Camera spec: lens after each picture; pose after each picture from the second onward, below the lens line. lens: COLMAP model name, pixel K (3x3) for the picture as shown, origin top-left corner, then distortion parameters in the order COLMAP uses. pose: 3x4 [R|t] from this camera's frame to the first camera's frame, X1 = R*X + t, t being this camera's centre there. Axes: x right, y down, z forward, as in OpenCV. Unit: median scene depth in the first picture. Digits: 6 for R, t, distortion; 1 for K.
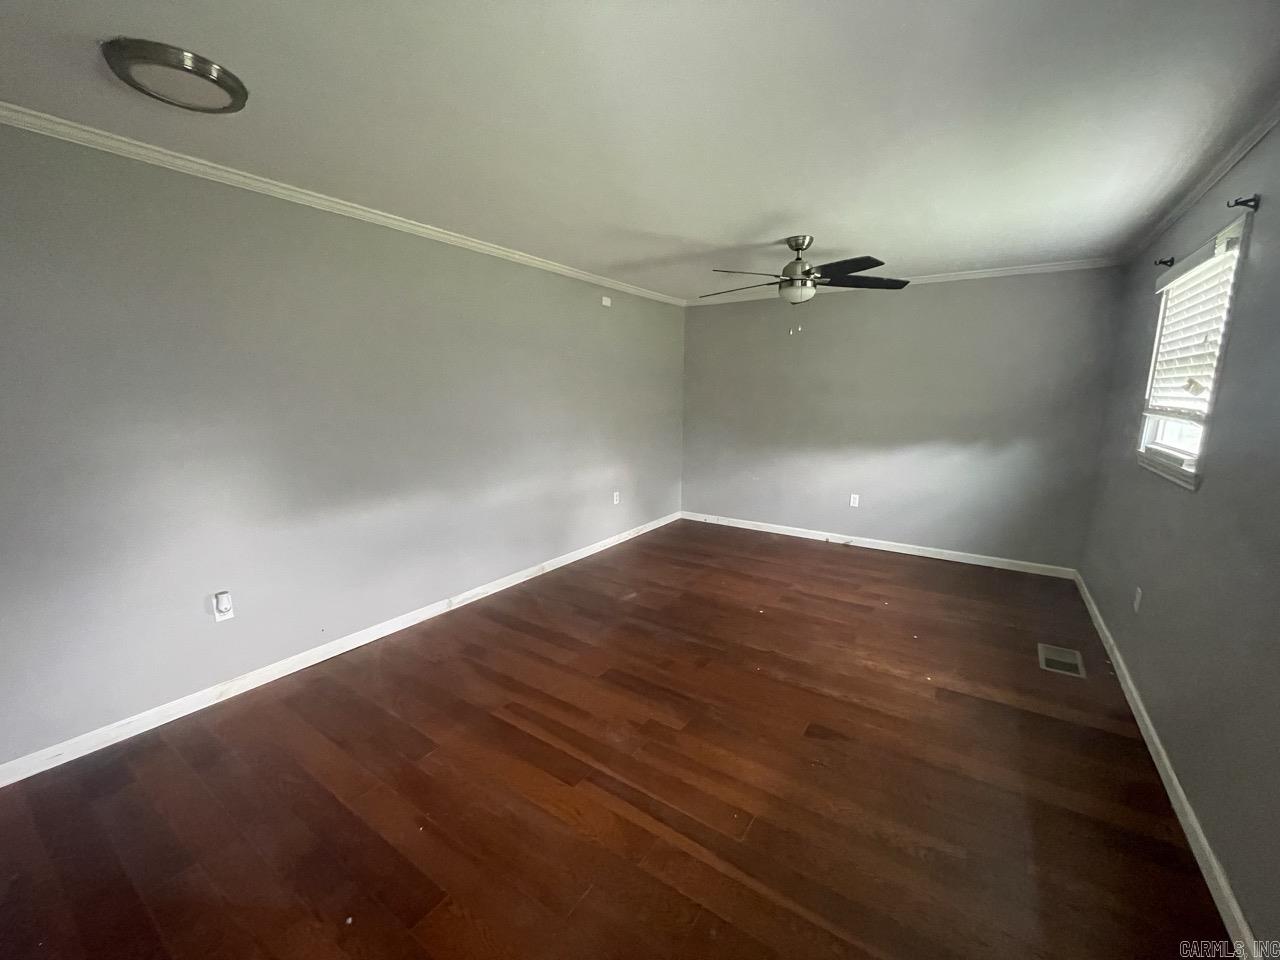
lens RADIAL K [[518.9, 0, 639.7], [0, 518.9, 482.7], [0, 0, 1]] dist [0.000019, 0.000197]
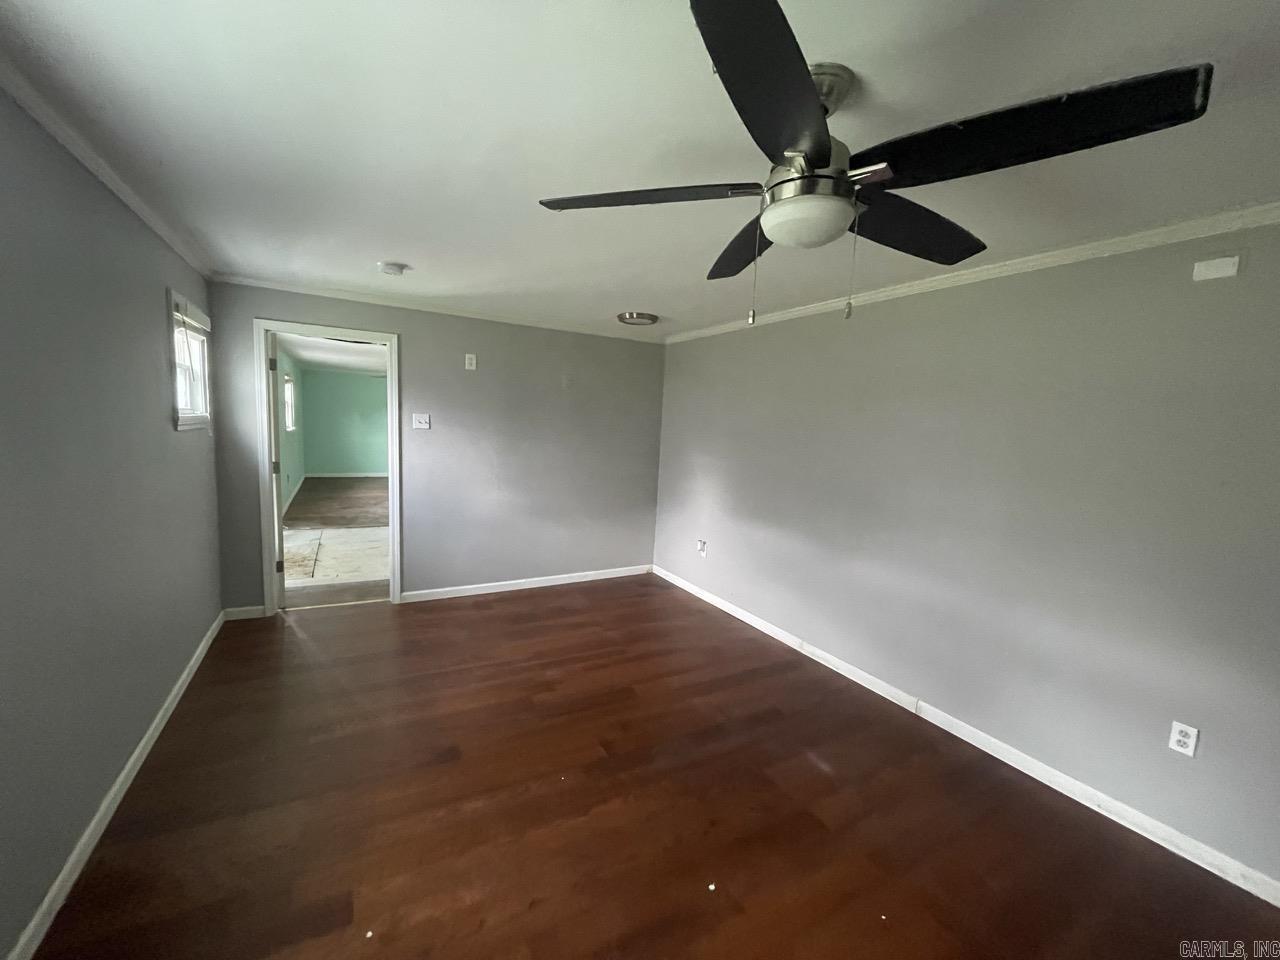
lens RADIAL K [[518.9, 0, 639.7], [0, 518.9, 482.7], [0, 0, 1]] dist [0.000019, 0.000197]
pose [[-0.446146, 0.086159, -0.890803, 0.793433], [-0.195402, 0.961963, 0.190905, -0.256071], [0.873368, 0.259237, -0.412340, 1.206002]]
